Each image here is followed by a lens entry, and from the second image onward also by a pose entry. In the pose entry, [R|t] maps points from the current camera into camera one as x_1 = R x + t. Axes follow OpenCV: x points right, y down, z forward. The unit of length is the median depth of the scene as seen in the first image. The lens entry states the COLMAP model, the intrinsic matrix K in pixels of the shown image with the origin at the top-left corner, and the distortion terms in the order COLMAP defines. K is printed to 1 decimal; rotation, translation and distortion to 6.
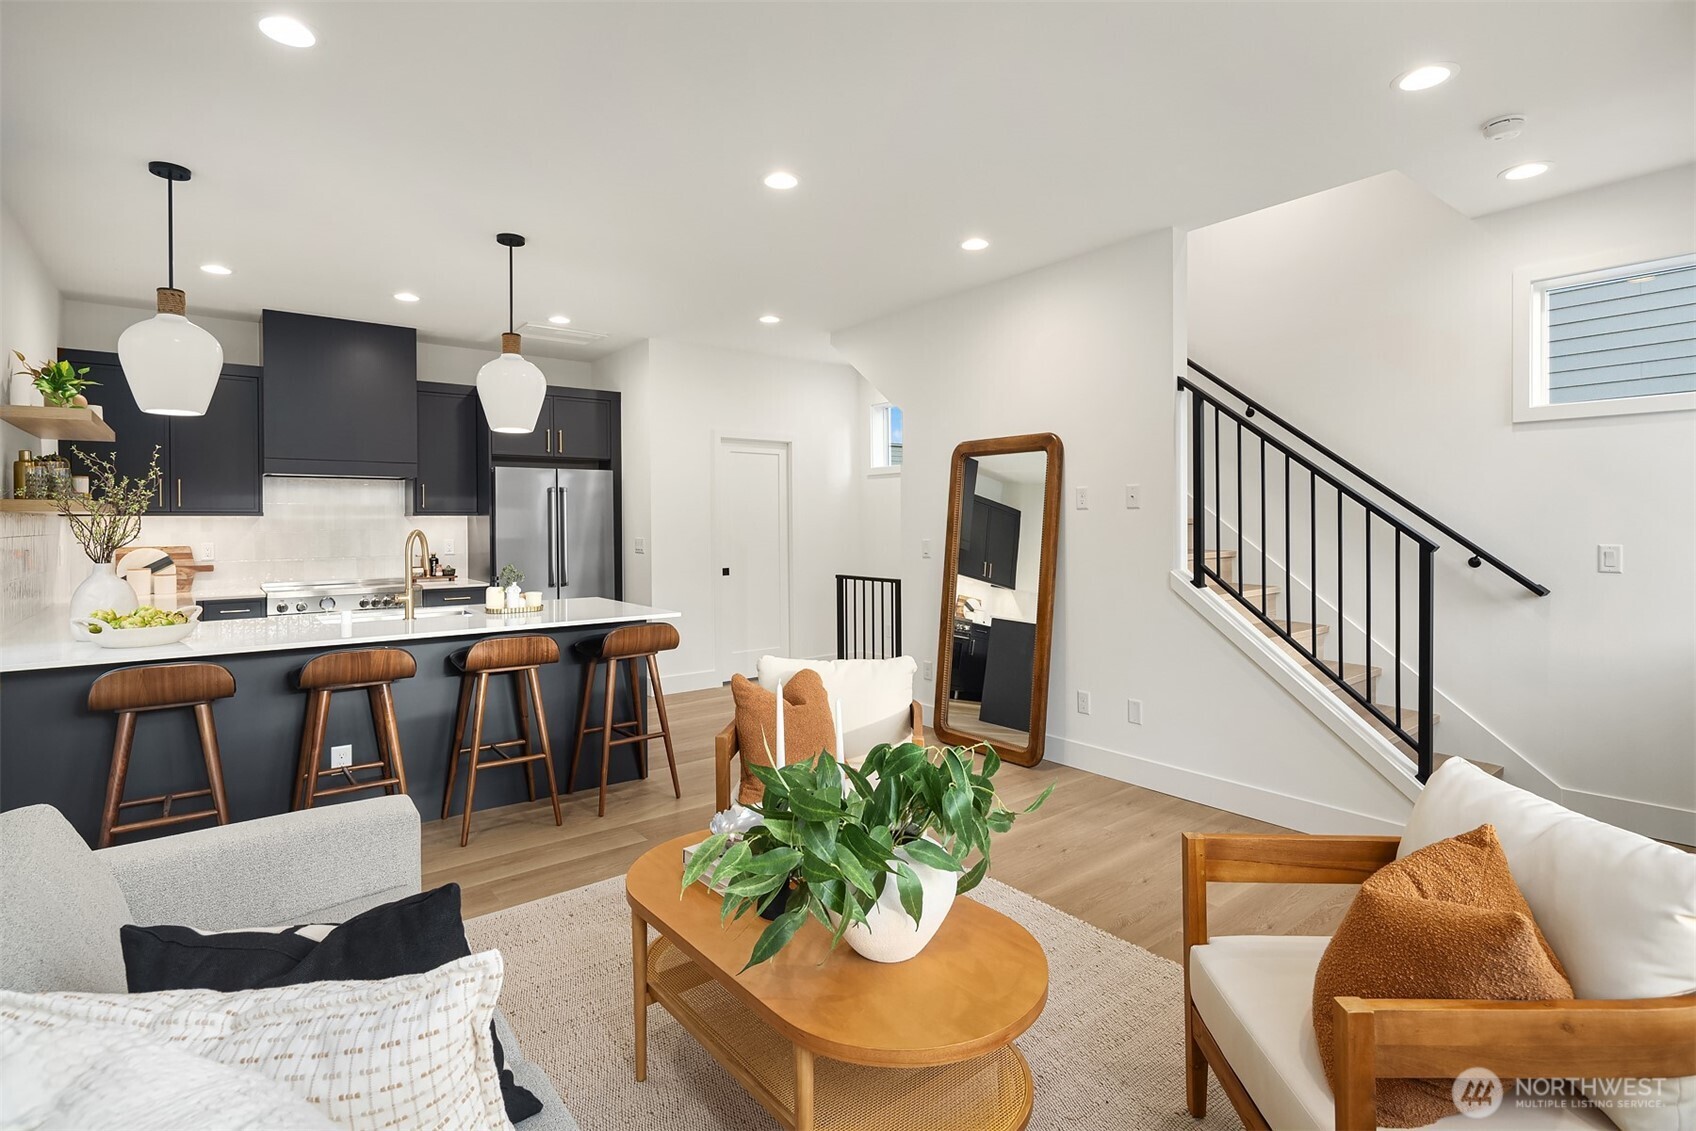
lens RADIAL K [[831.3, 0, 847.4], [0, 831.3, 523.8], [0, 0, 1]] dist [0.001582, -0.000323]
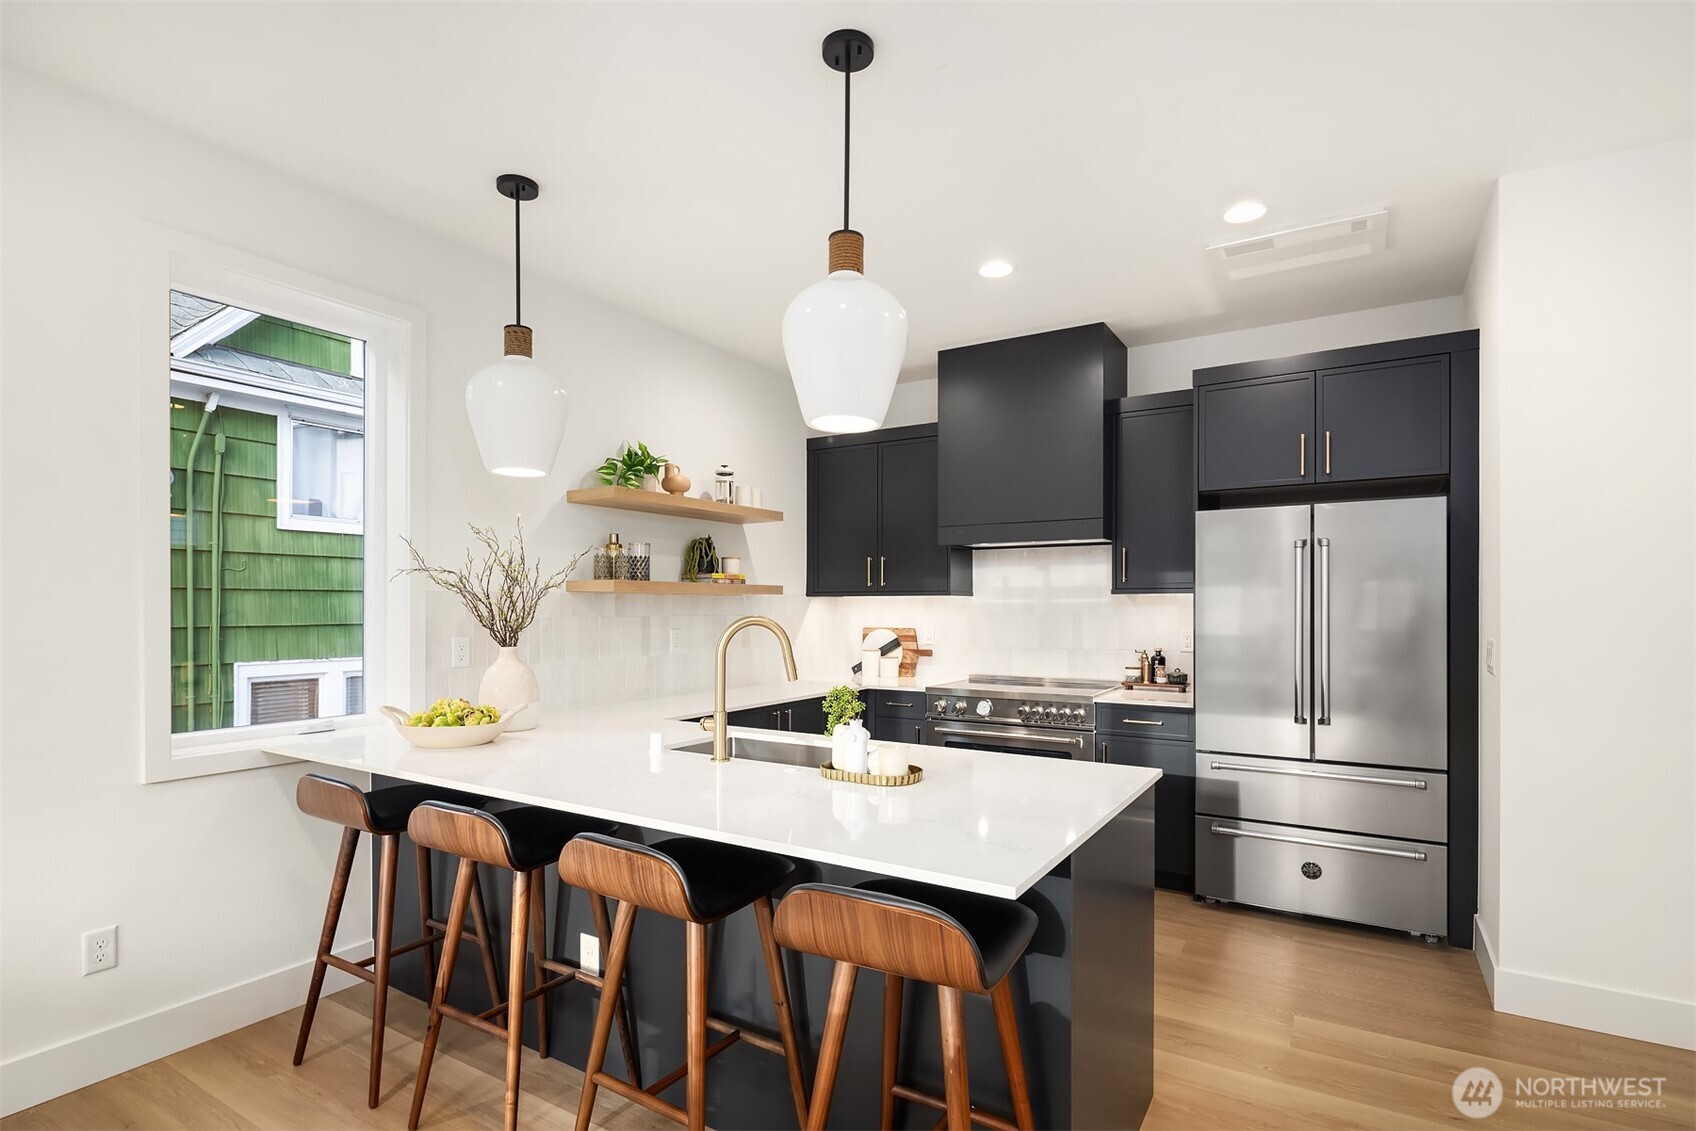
lens RADIAL K [[801.7, 0, 845.3], [0, 801.7, 605.8], [0, 0, 1]] dist [0.001078, -0.000002]
pose [[0.334528, 0.002990, -0.942381, 0.041465], [-0.006137, 0.999981, 0.000995, 0.000646], [0.942366, 0.005451, 0.334540, 0.597950]]
